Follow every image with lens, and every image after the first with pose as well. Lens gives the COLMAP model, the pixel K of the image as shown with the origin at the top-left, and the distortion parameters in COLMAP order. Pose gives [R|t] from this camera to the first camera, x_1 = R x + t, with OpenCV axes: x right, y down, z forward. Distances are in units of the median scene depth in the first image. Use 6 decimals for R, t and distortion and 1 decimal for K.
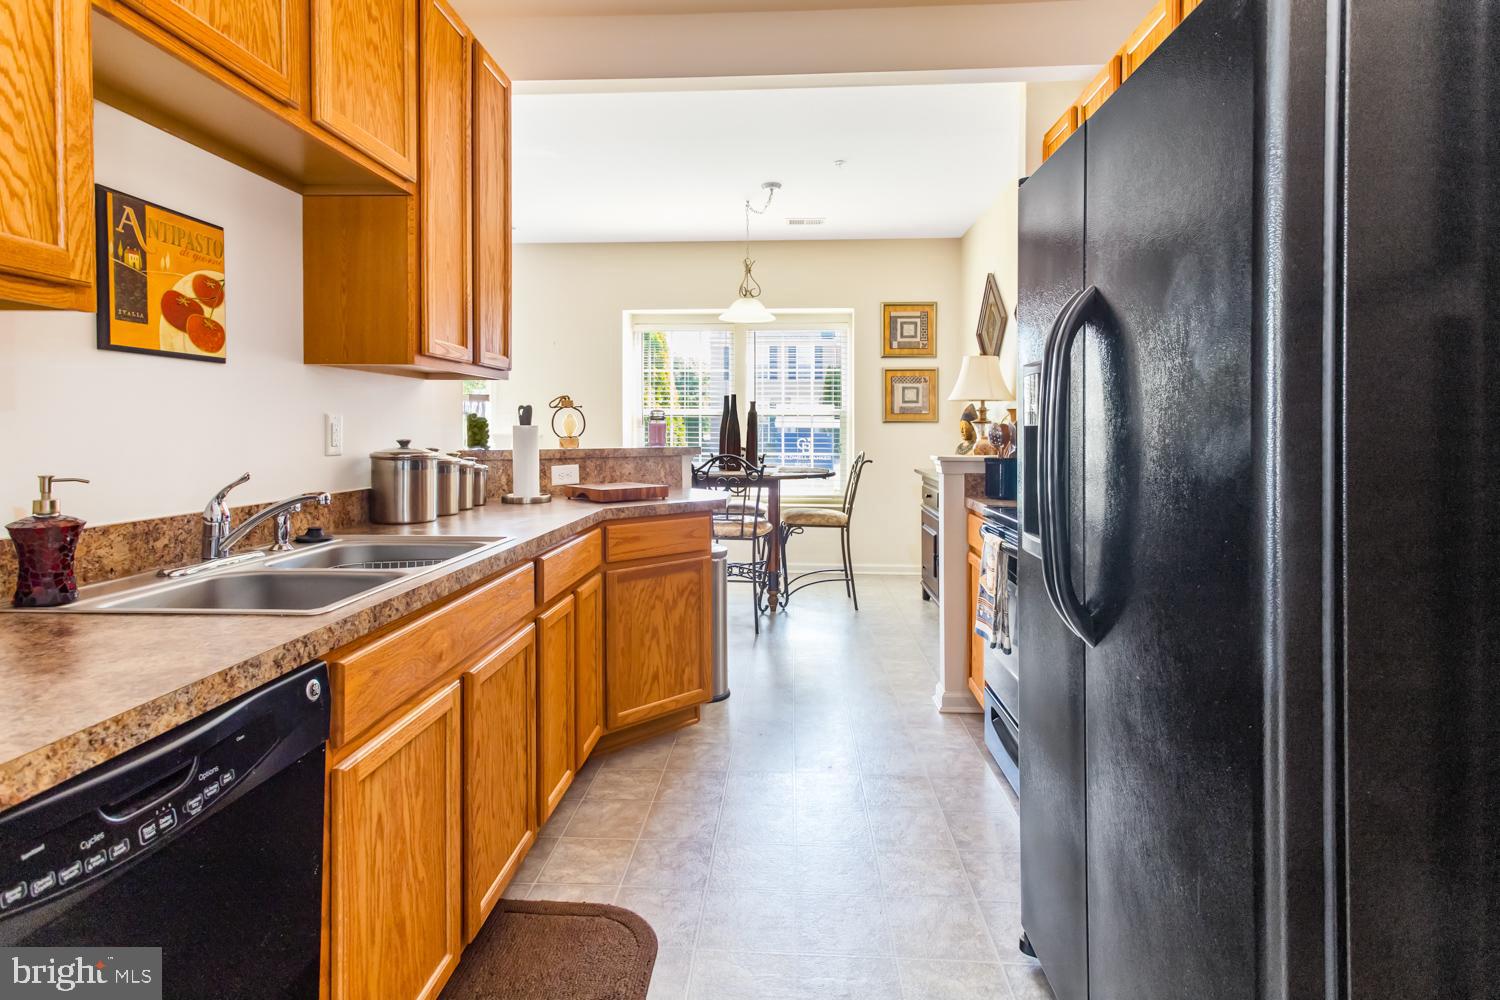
lens RADIAL K [[761.7, 0, 752.2], [0, 761.7, 439.5], [0, 0, 1]] dist [0.008045, 0.001454]
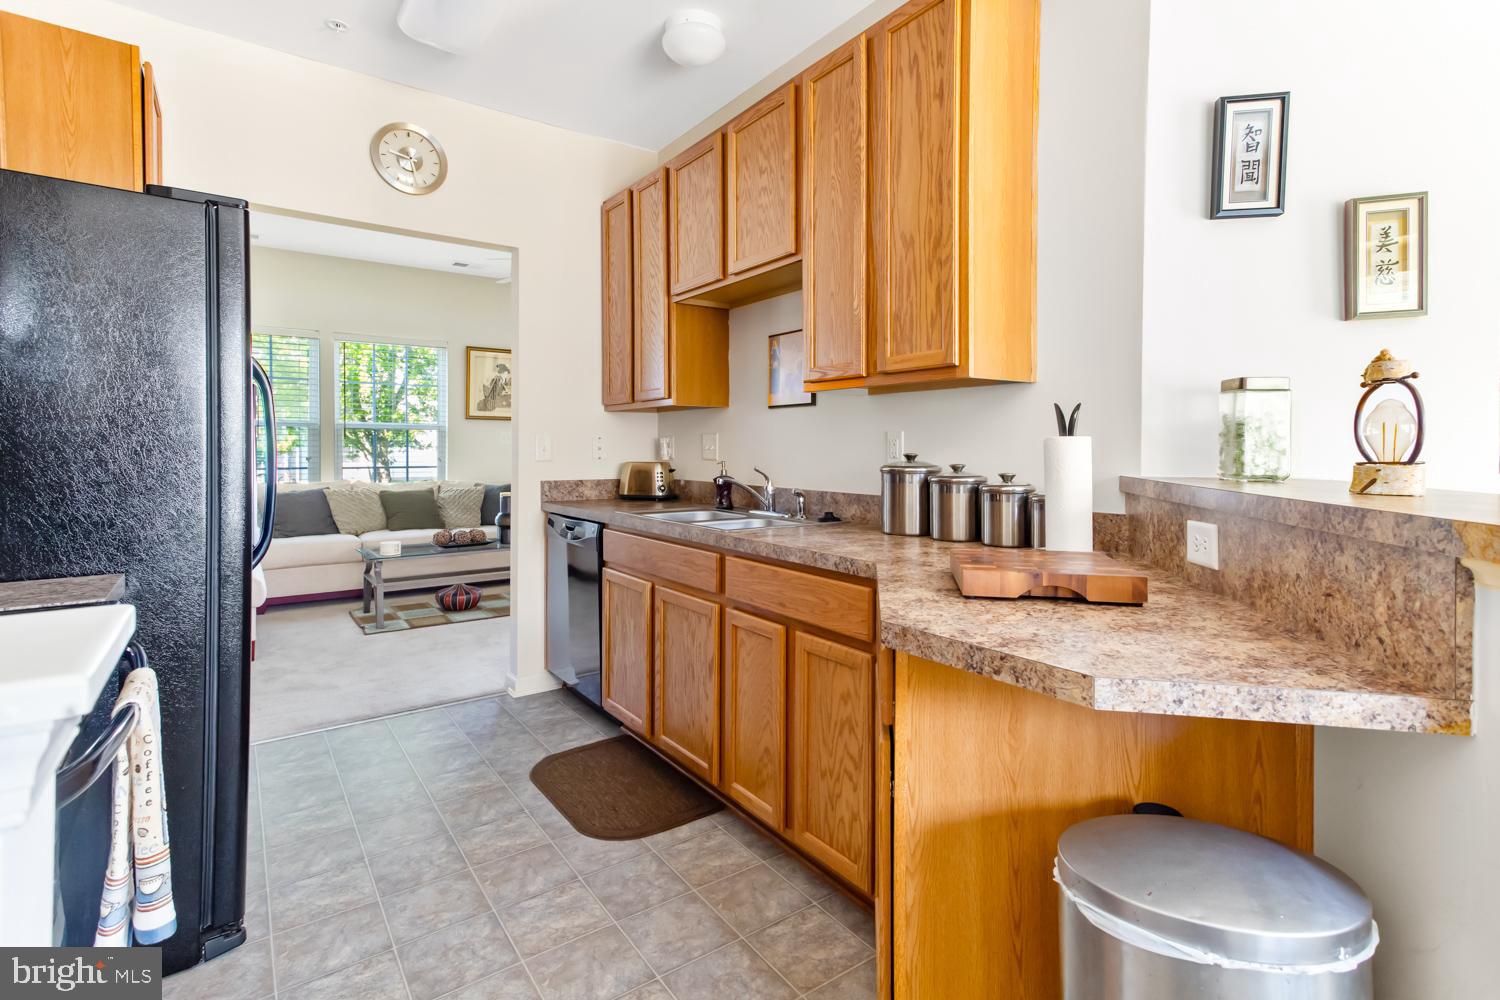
lens RADIAL K [[723.1, 0, 752.3], [0, 723.1, 442.9], [0, 0, 1]] dist [-0.000358, -0.000070]
pose [[-0.783419, -0.000556, -0.621494, 0.435112], [-0.006132, 0.999958, 0.006835, -0.026491], [0.621464, 0.009166, -0.783389, 2.223475]]
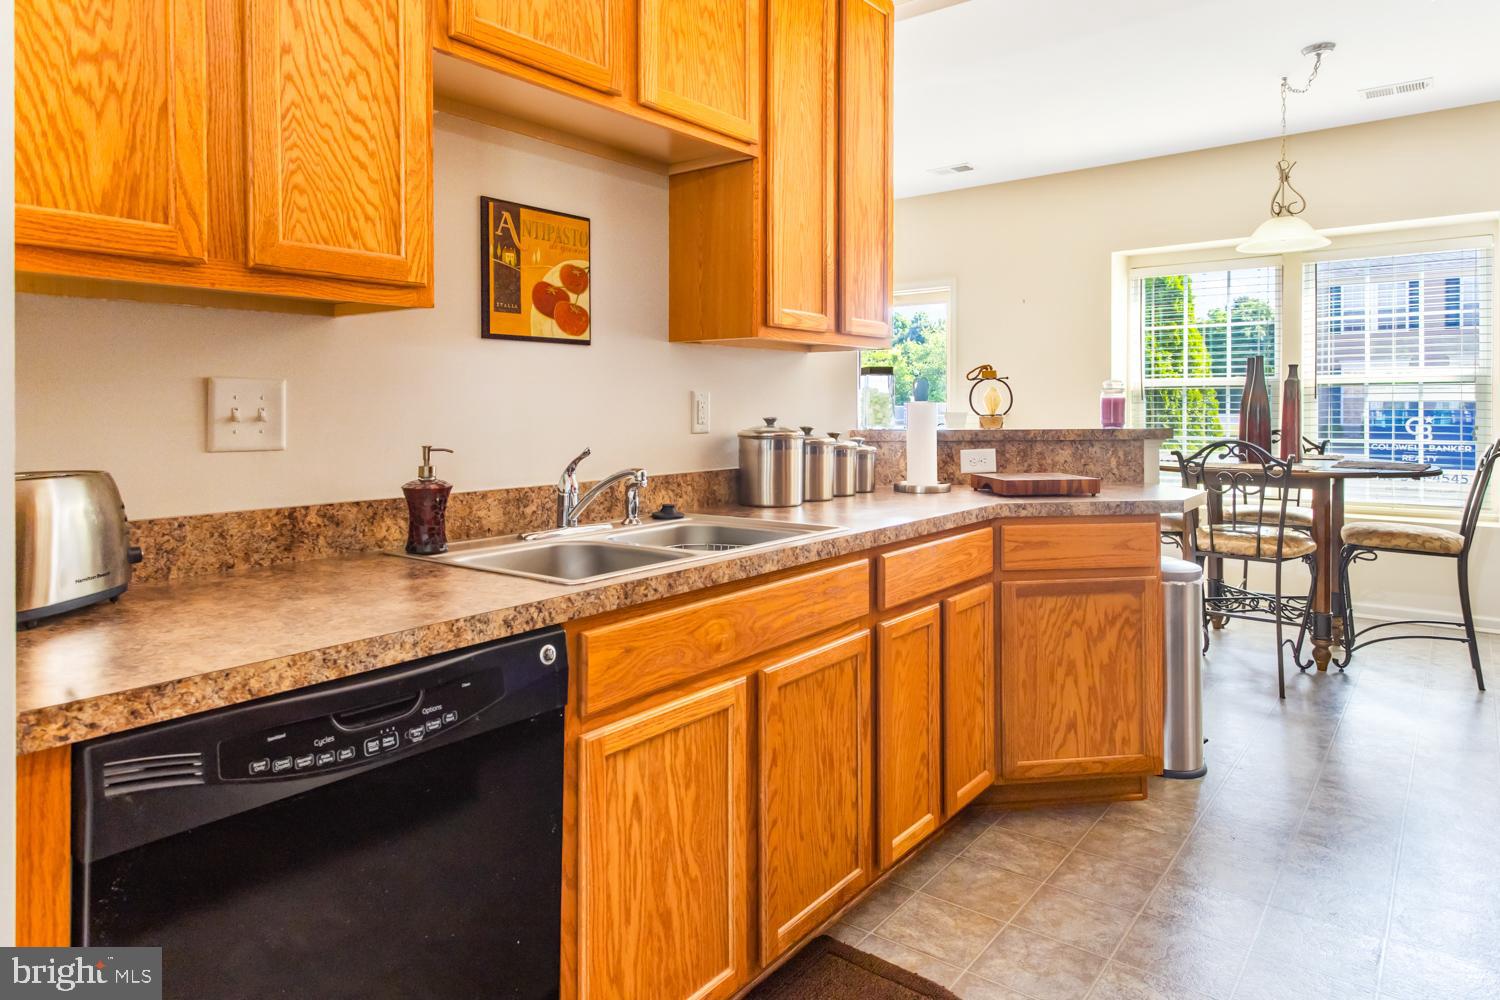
lens RADIAL K [[920.6, 0, 746.6], [0, 920.6, 412.5], [0, 0, 1]] dist [-0.001608, 0.018666]
pose [[0.820059, -0.002727, -0.572273, 0.228743], [-0.001746, 0.999972, -0.007268, 0.003148], [0.572277, 0.006959, 0.820031, 0.075057]]
